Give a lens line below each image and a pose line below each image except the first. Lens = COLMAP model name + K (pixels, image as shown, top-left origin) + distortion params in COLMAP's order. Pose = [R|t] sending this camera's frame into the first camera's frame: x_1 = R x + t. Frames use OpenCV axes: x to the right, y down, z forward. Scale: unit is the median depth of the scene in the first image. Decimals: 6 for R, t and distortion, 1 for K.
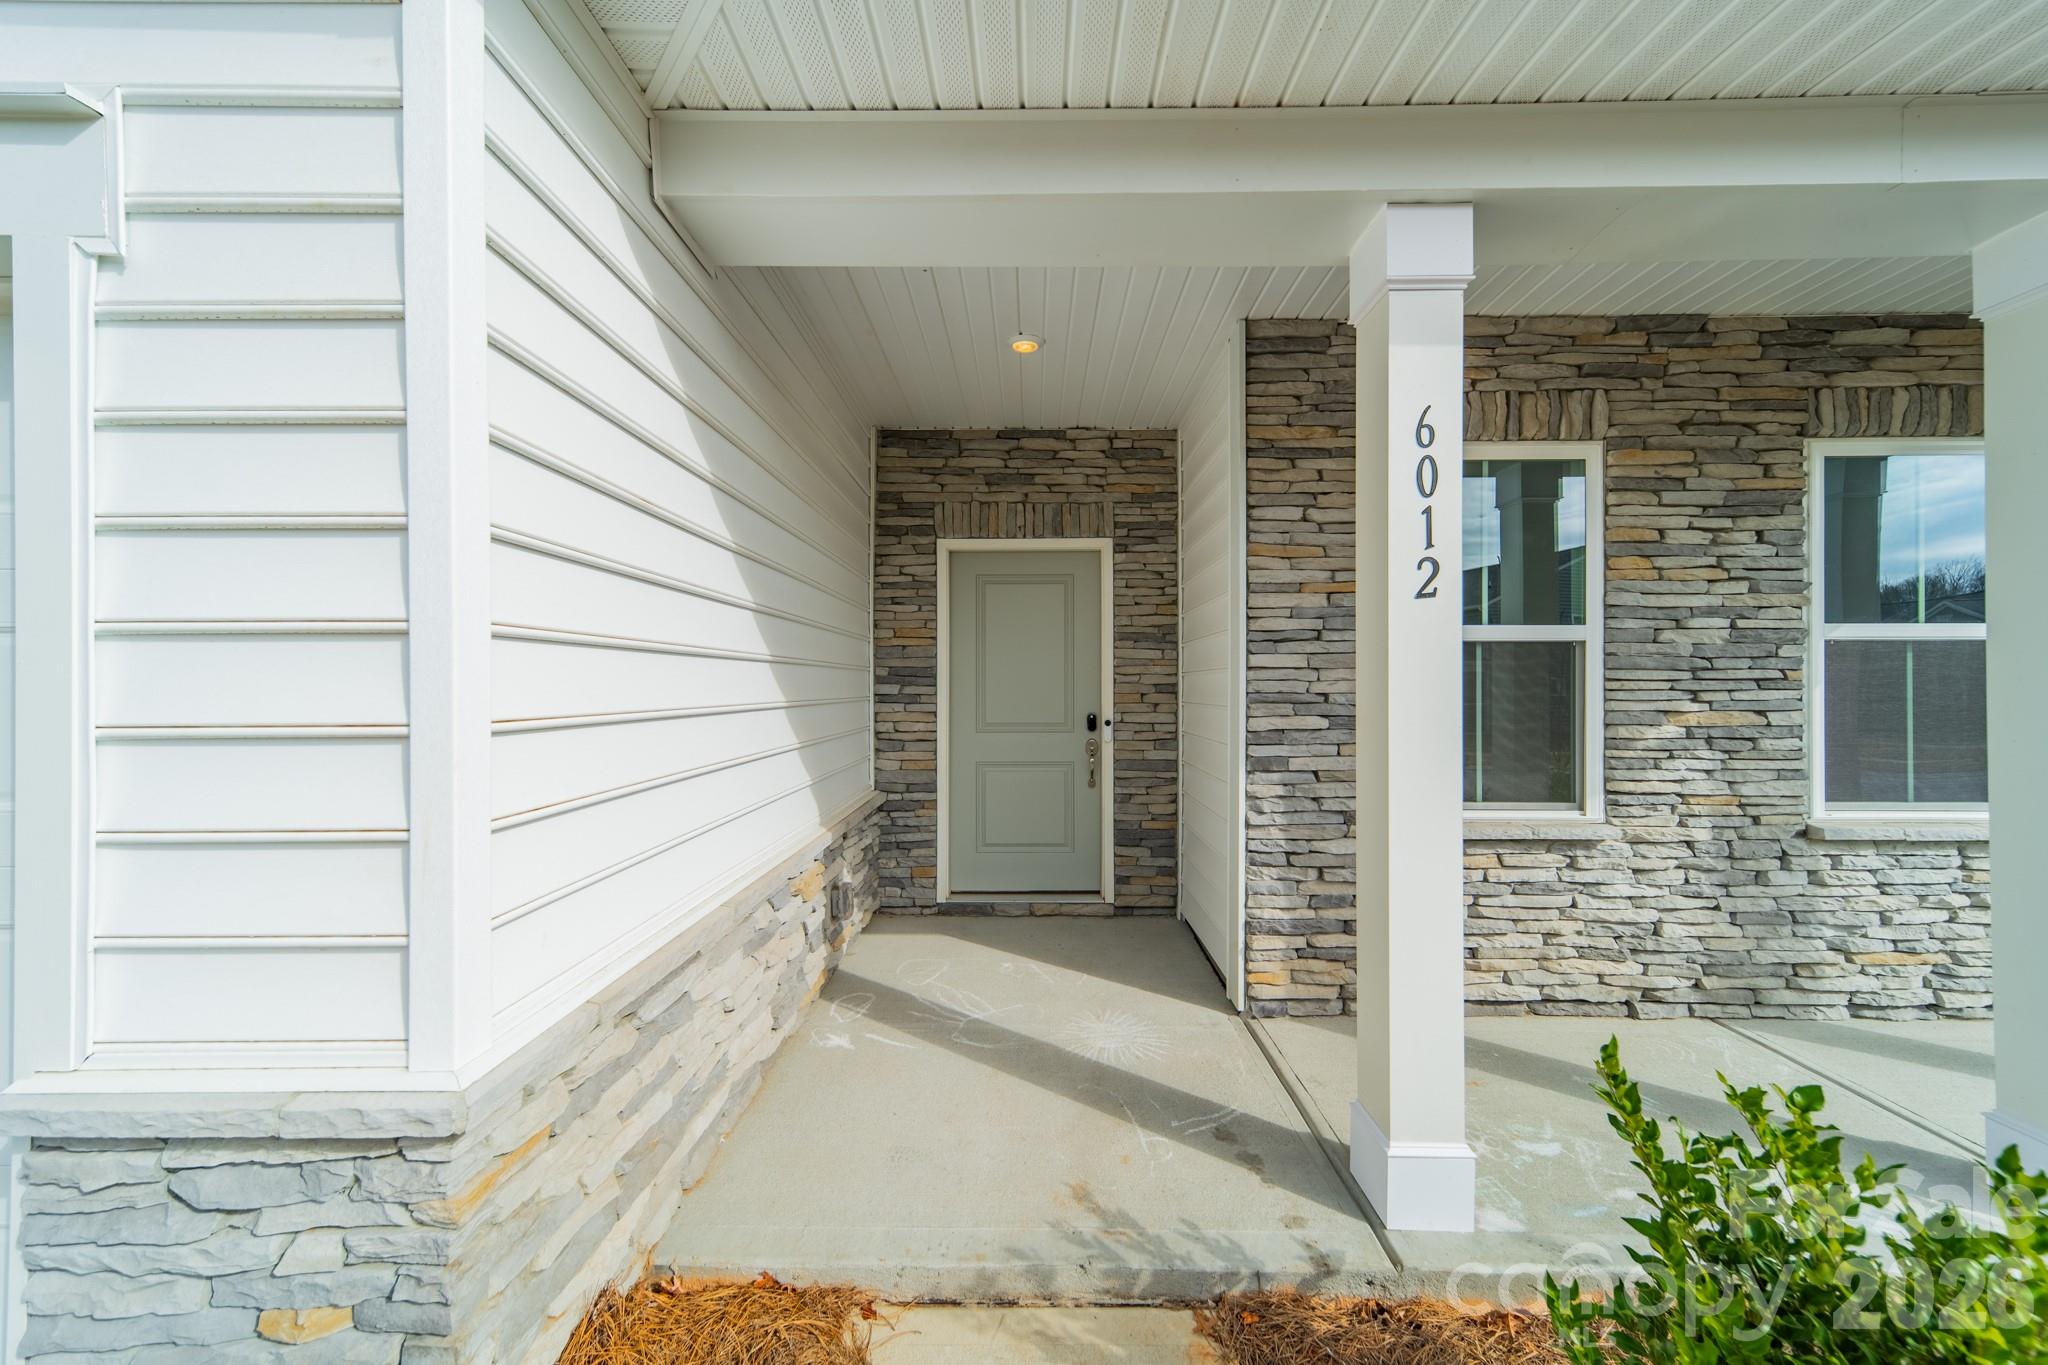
lens RADIAL K [[723.7, 0, 1028.5], [0, 723.7, 688.9], [0, 0, 1]] dist [0.001753, 0.000074]
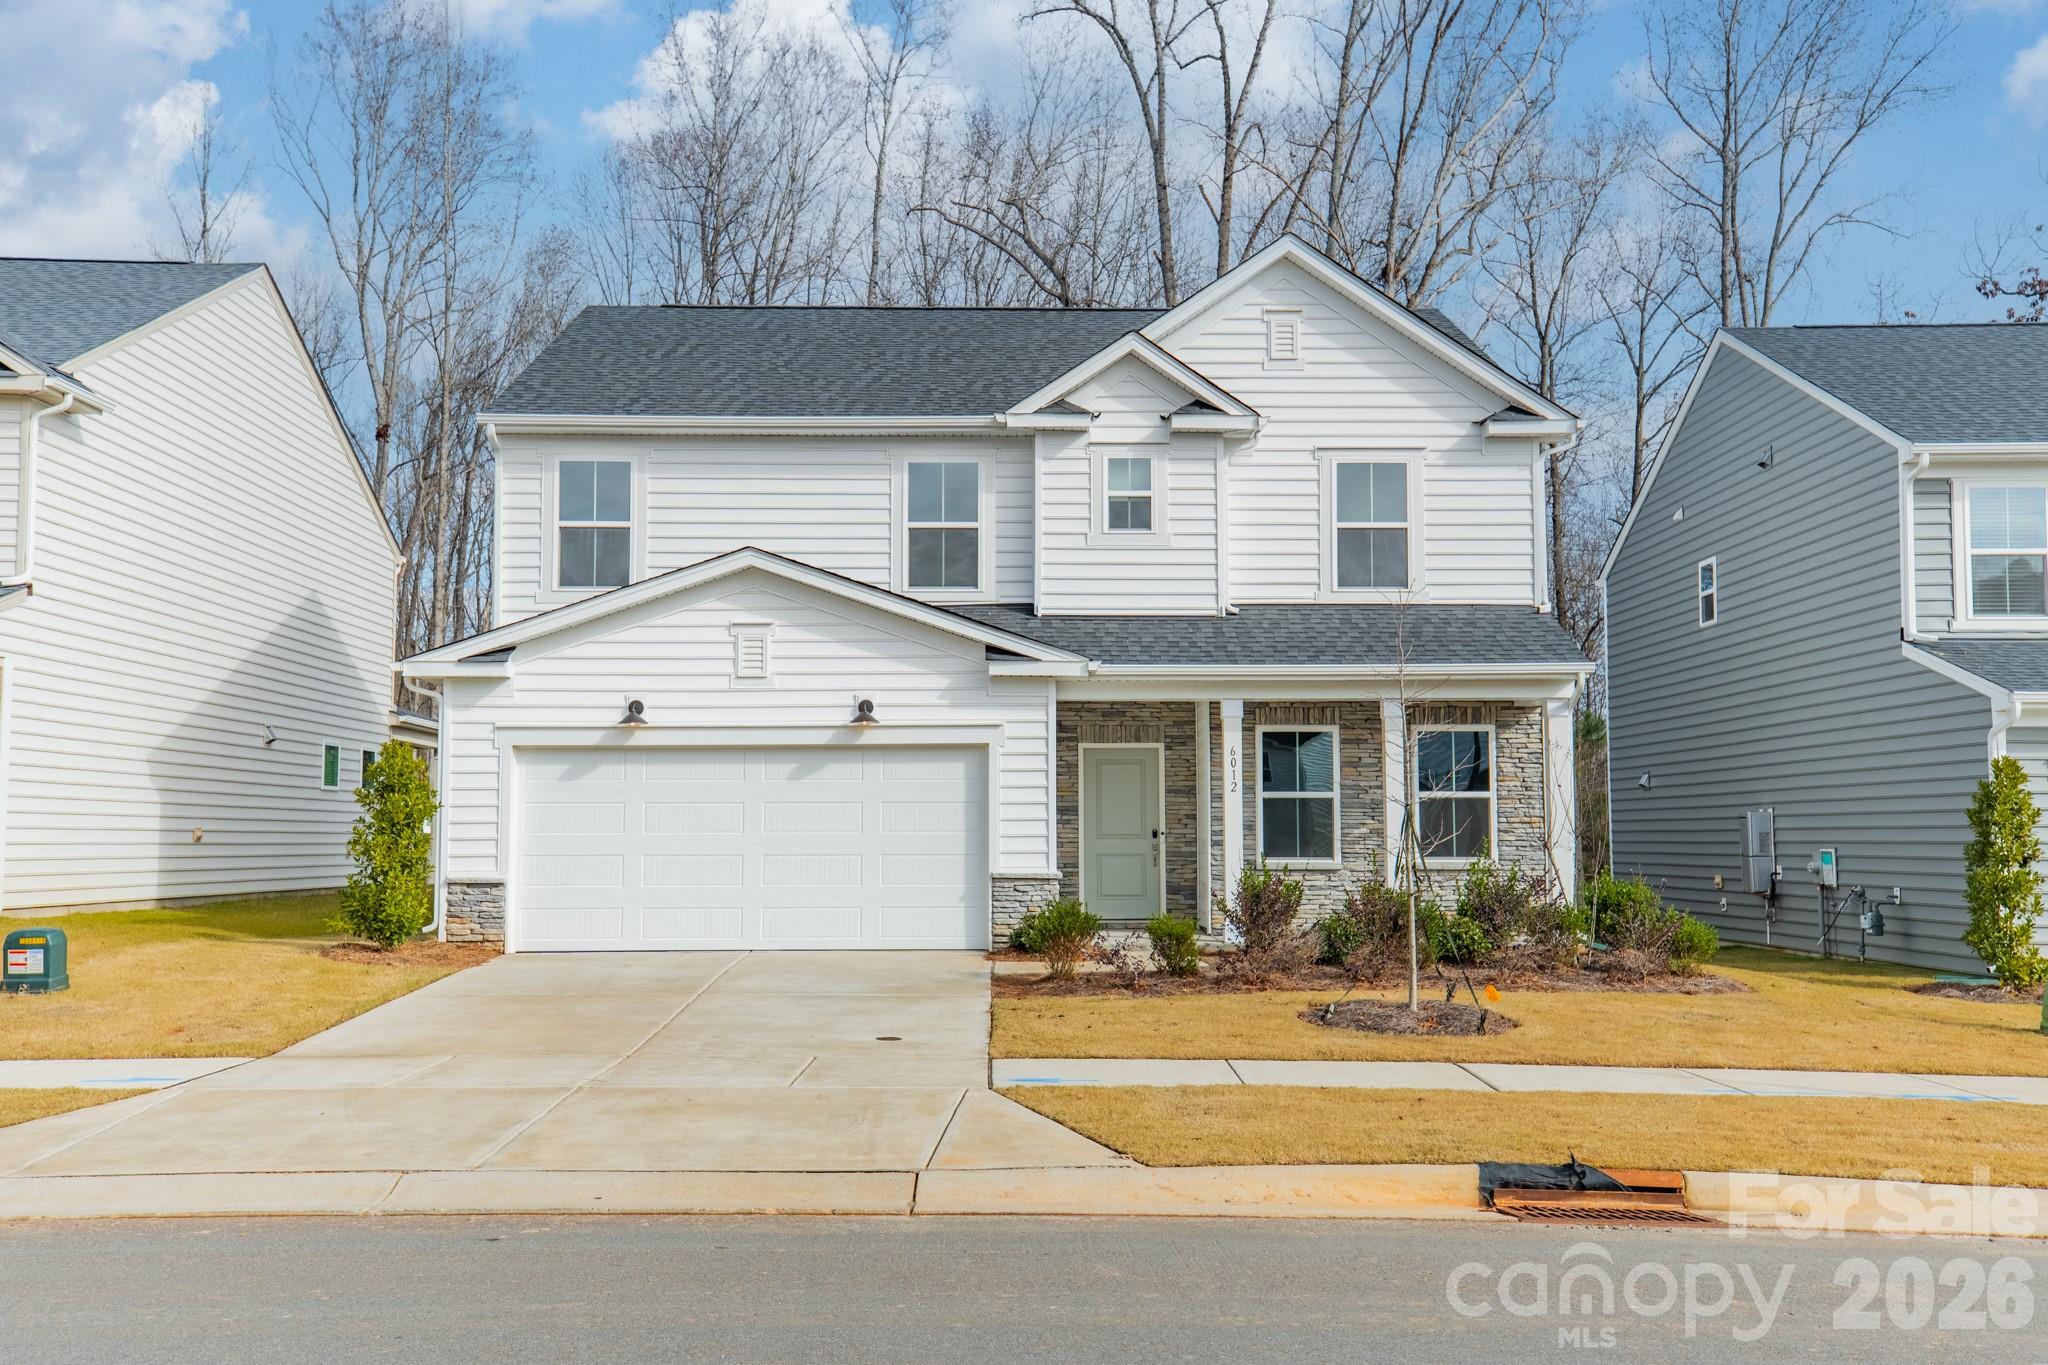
lens RADIAL K [[2058.0, 0, 1020.6], [0, 2058.0, 681.3], [0, 0, 1]] dist [0.014082, 0.000000]
pose [[0.999792, -0.000260, 0.020418, -0.409540], [0.001900, 0.996765, -0.080353, 0.084577], [-0.020331, 0.080375, 0.996557, -4.815783]]
